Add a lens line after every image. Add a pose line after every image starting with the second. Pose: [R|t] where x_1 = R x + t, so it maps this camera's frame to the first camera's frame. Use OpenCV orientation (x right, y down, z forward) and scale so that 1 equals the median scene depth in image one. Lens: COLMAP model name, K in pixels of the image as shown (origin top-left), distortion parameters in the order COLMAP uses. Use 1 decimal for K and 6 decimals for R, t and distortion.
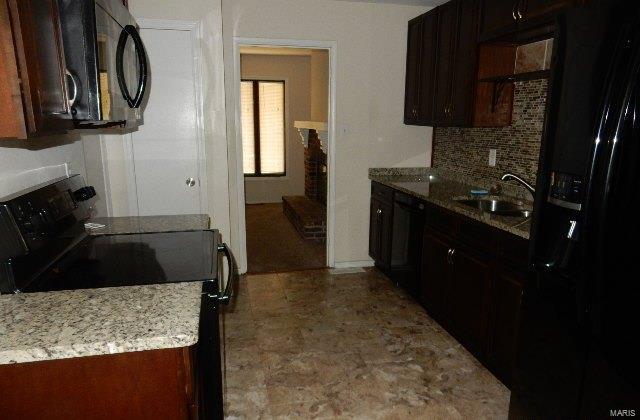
lens RADIAL K [[481.1, 0, 320.5], [0, 481.1, 242.6], [0, 0, 1]] dist [0.002019, 0.003071]
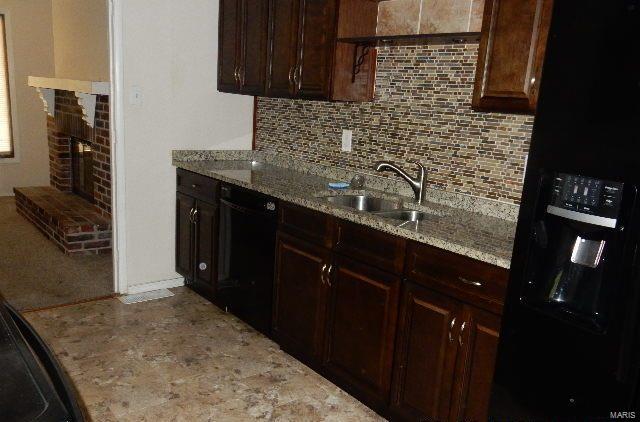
lens RADIAL K [[564.0, 0, 321.1], [0, 564.0, 240.8], [0, 0, 1]] dist [0.002290, 0.004940]
pose [[0.891786, -0.061178, 0.448302, -0.104307], [0.053727, 0.998125, 0.029334, -0.041951], [-0.449256, -0.002074, 0.893401, 0.191178]]
